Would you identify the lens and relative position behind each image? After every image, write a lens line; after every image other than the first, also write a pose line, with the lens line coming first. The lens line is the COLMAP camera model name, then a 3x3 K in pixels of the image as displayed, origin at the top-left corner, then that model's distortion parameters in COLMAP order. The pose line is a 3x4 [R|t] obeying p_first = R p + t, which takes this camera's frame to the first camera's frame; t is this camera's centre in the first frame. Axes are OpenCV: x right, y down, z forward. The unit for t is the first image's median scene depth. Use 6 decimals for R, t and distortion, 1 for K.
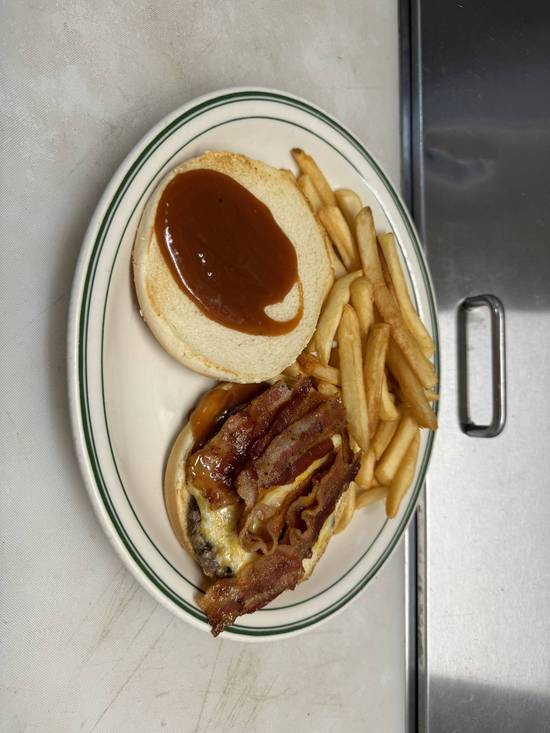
lens RADIAL K [[517.1, 0, 274.2], [0, 517.1, 368.7], [0, 0, 1]] dist [-0.003850, -0.006018]
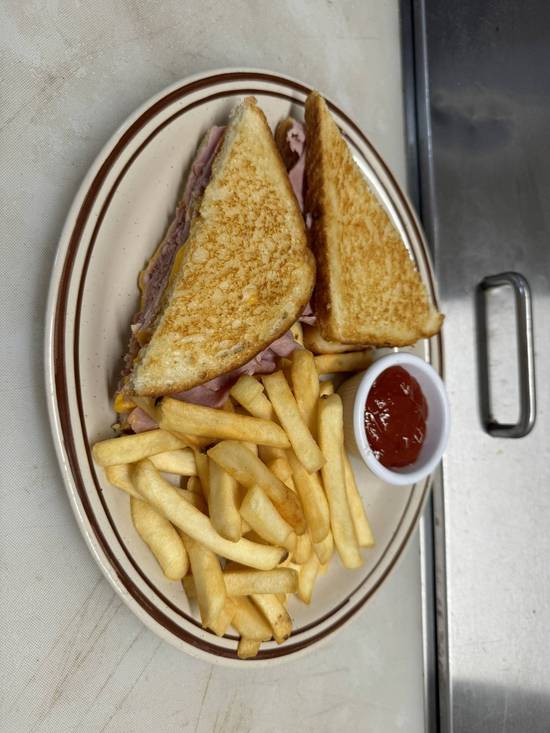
lens RADIAL K [[517.1, 0, 272.8], [0, 517.1, 360.7], [0, 0, 1]] dist [-0.016669, -0.002521]
pose [[0.999535, -0.026297, -0.015433, 0.028610], [0.026276, 0.999653, -0.001589, -0.004973], [0.015469, 0.001182, 0.999880, 0.139456]]
